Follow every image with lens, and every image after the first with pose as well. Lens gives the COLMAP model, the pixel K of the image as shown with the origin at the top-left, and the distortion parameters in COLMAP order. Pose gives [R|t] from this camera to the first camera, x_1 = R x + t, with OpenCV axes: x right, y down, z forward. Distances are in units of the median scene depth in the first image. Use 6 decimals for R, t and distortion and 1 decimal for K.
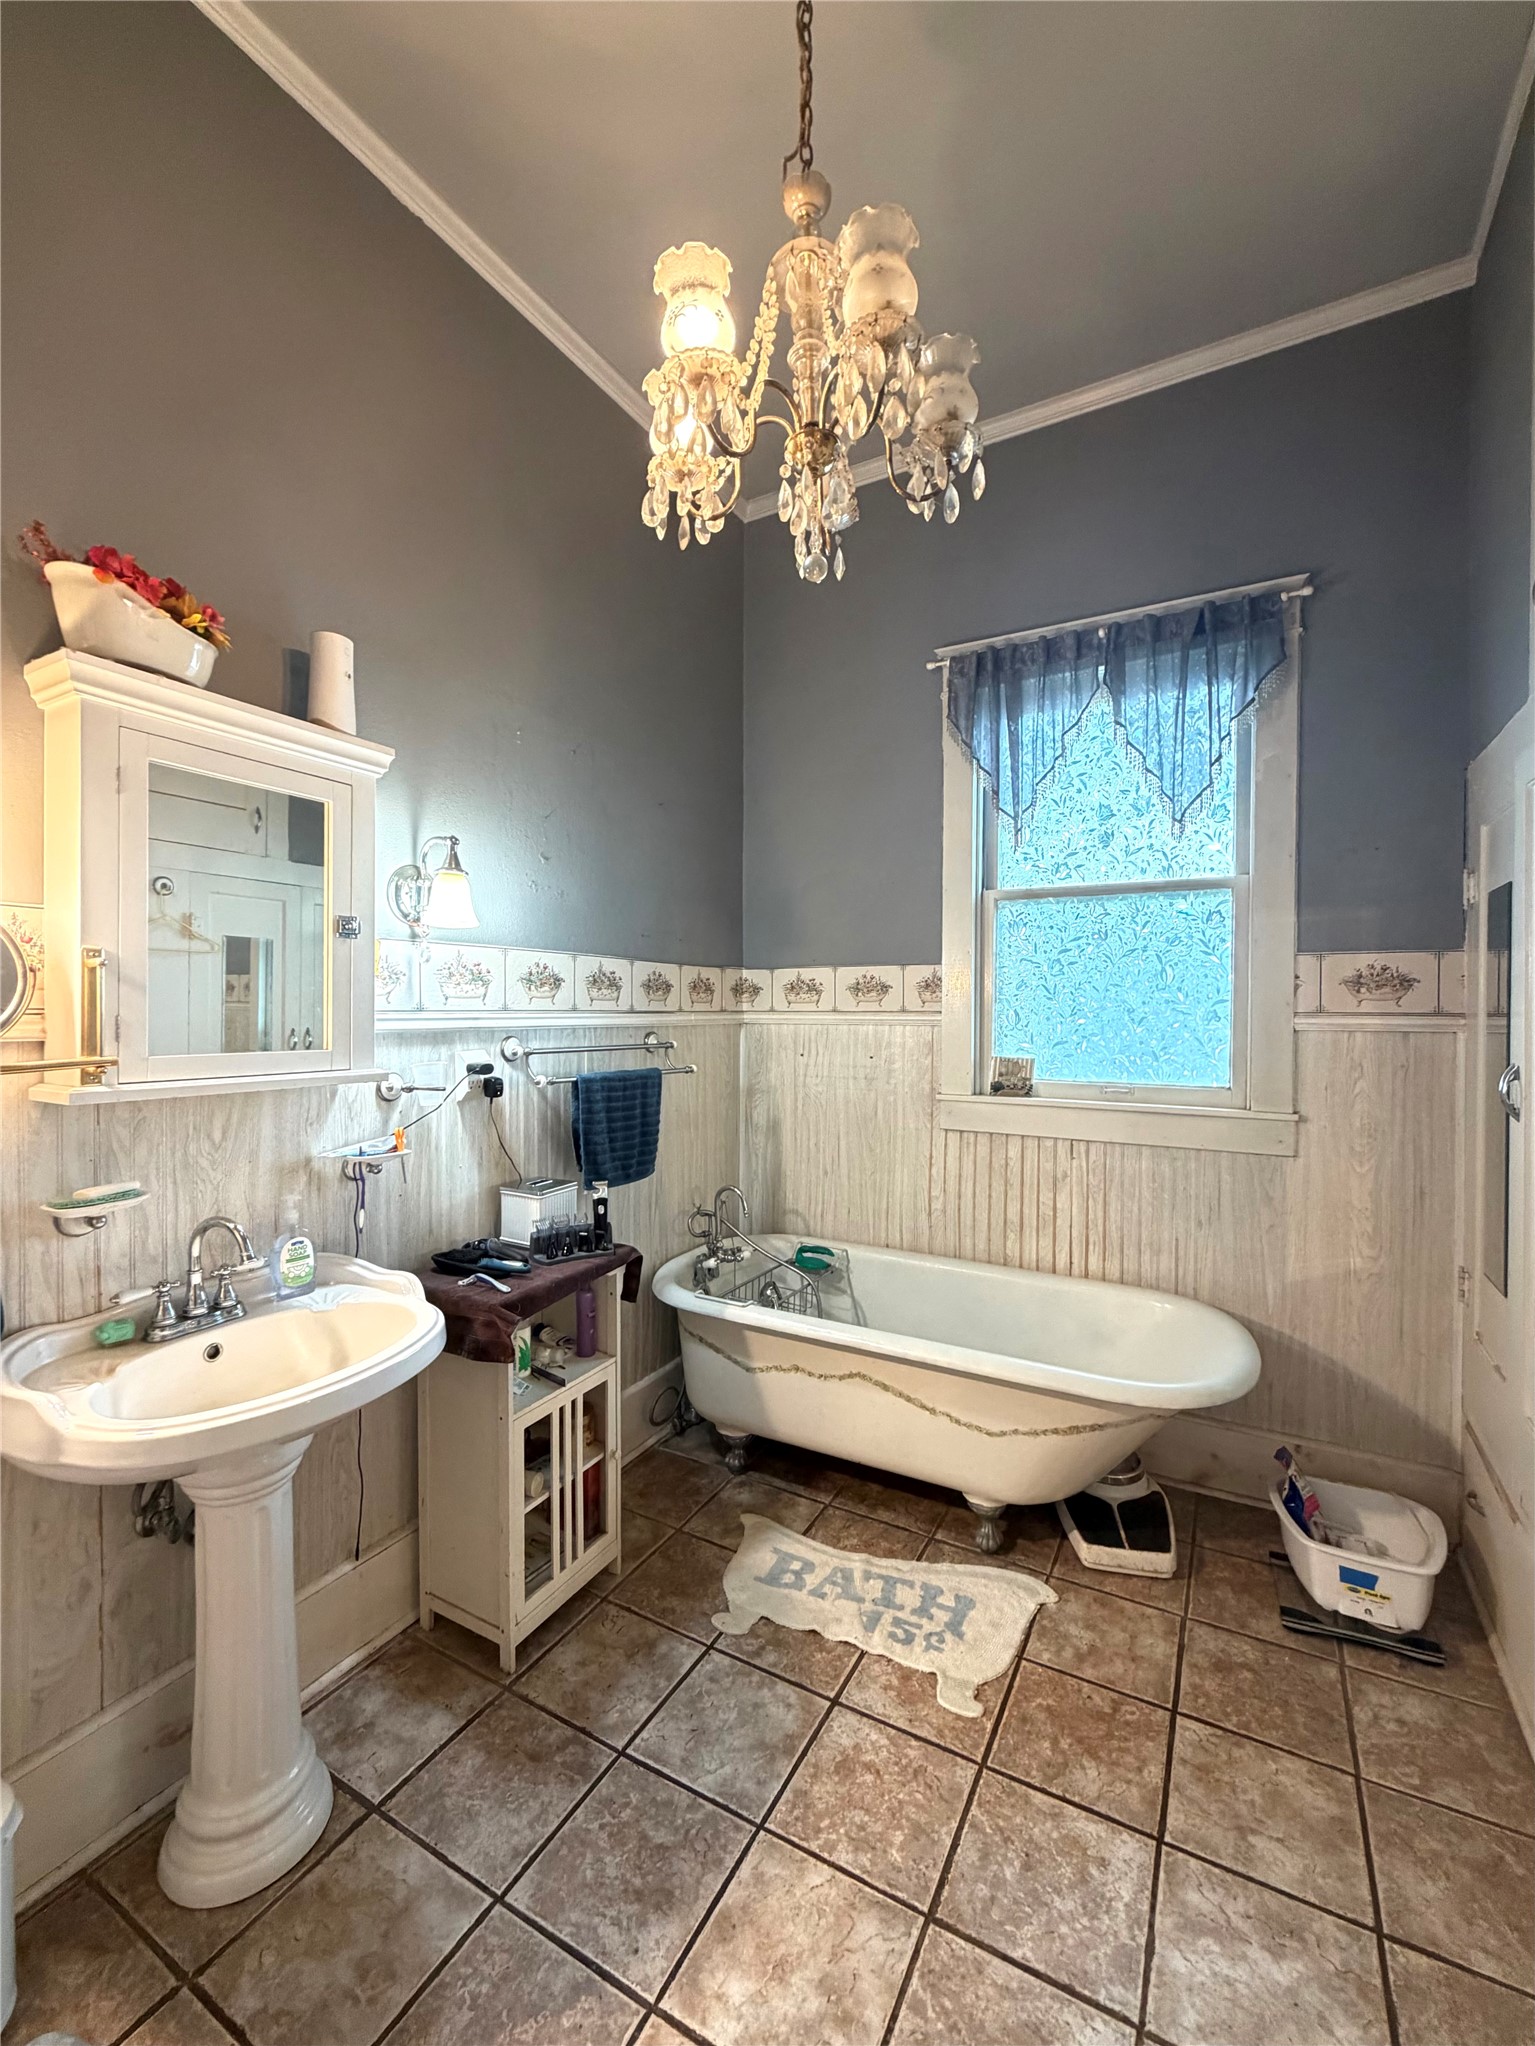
lens RADIAL K [[825.6, 0, 781.8], [0, 825.6, 1018.4], [0, 0, 1]] dist [-0.000614, -0.000110]
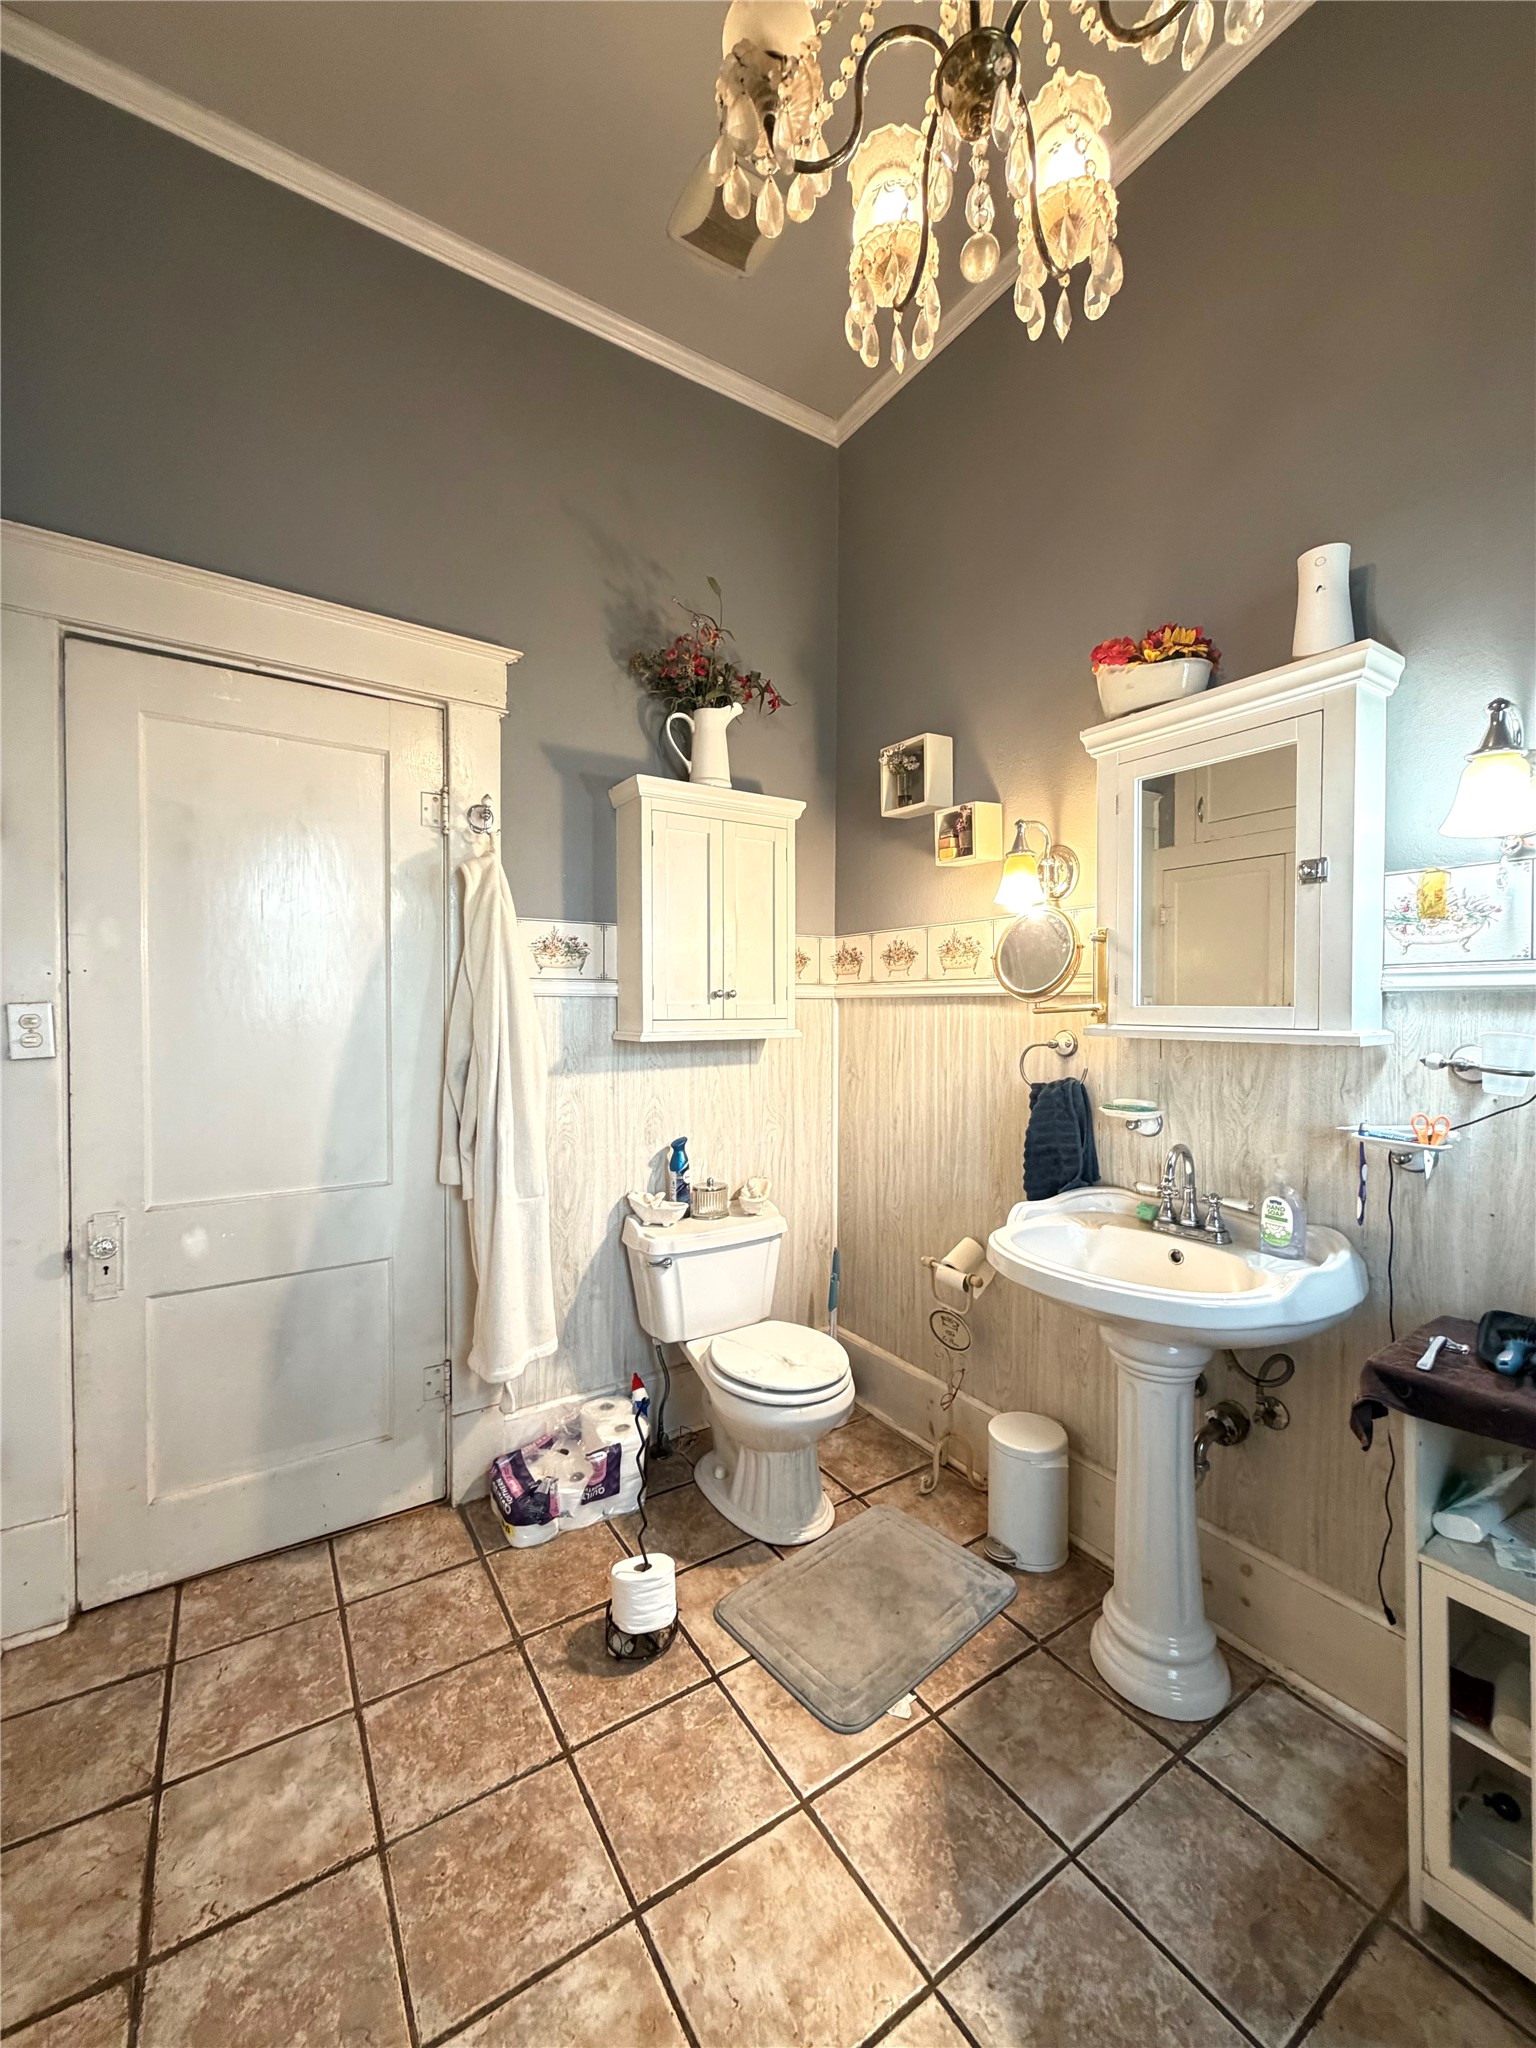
lens RADIAL K [[826.4, 0, 779.5], [0, 826.4, 1015.5], [0, 0, 1]] dist [-0.000614, -0.000110]
pose [[-0.459399, 0.012690, -0.888140, 0.604345], [-0.003602, 0.999863, 0.016150, 0.038024], [0.888223, 0.010618, -0.459290, 0.998103]]
